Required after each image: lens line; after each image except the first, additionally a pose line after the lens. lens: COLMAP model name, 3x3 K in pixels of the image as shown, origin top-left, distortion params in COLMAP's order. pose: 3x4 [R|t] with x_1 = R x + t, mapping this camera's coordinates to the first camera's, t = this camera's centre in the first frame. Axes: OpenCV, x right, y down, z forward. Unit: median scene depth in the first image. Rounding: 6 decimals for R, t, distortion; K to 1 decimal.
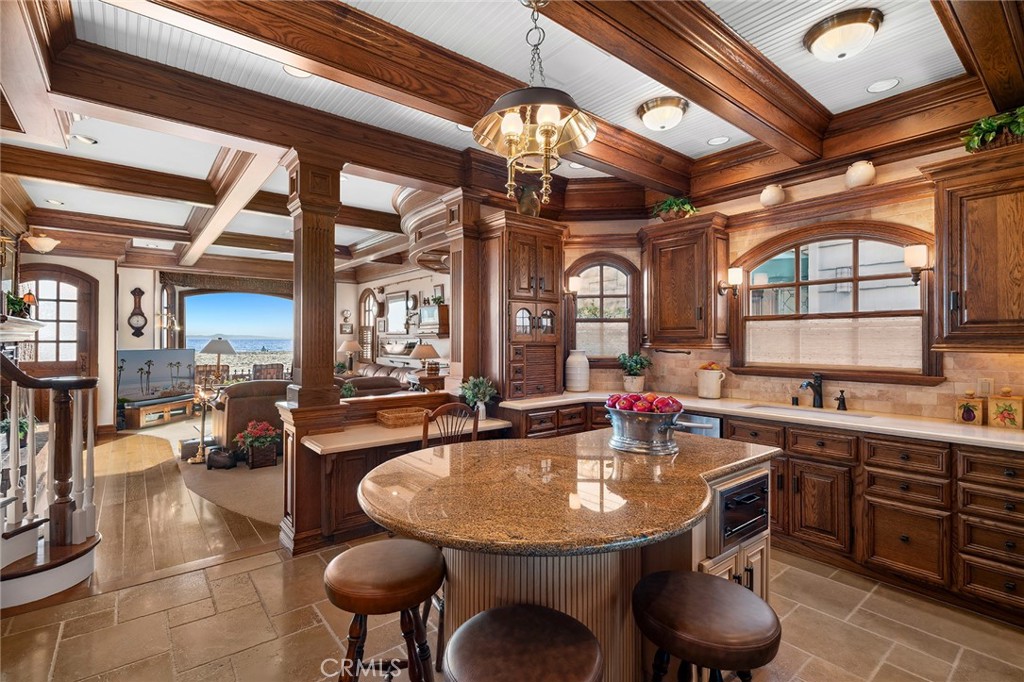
lens RADIAL K [[471.9, 0, 514.6], [0, 471.9, 338.9], [0, 0, 1]] dist [-0.001717, -0.001174]
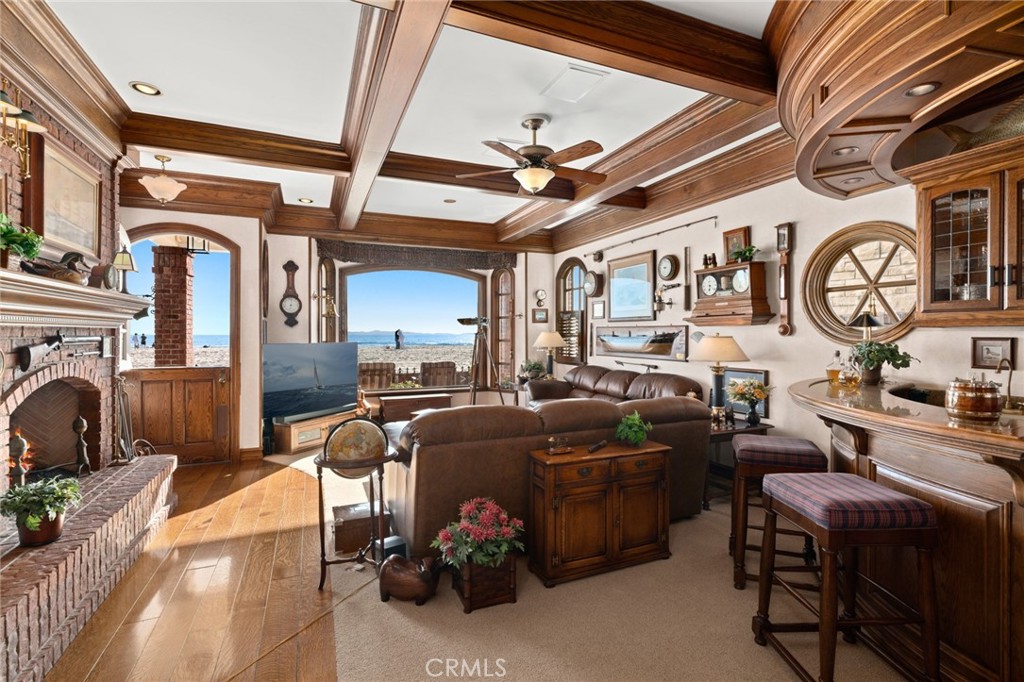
lens RADIAL K [[471.9, 0, 514.7], [0, 471.9, 335.8], [0, 0, 1]] dist [-0.001717, -0.001174]
pose [[0.962493, -0.000653, -0.271307, -0.236171], [0.001994, 0.999987, 0.004669, 0.007124], [0.271301, -0.005035, 0.962482, 0.348596]]
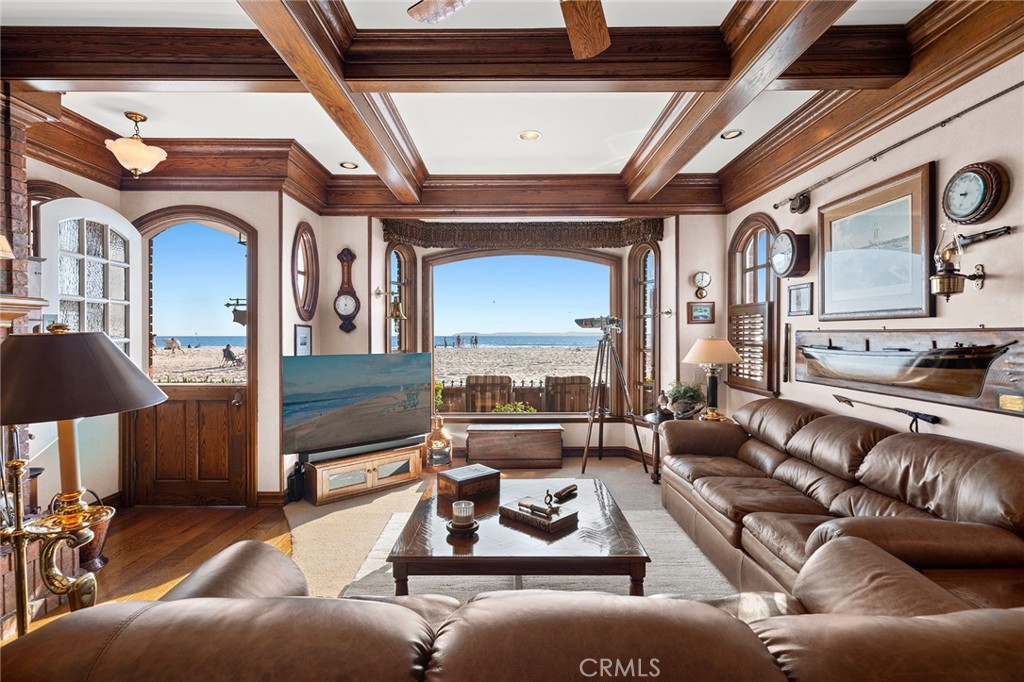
lens RADIAL K [[490.2, 0, 512.0], [0, 490.2, 336.9], [0, 0, 1]] dist [0.018149, -0.000558]
pose [[0.777781, -0.000033, -0.628535, -0.236231], [0.003296, 0.999986, 0.004027, 0.000033], [0.628527, -0.005204, 0.777771, 0.607992]]
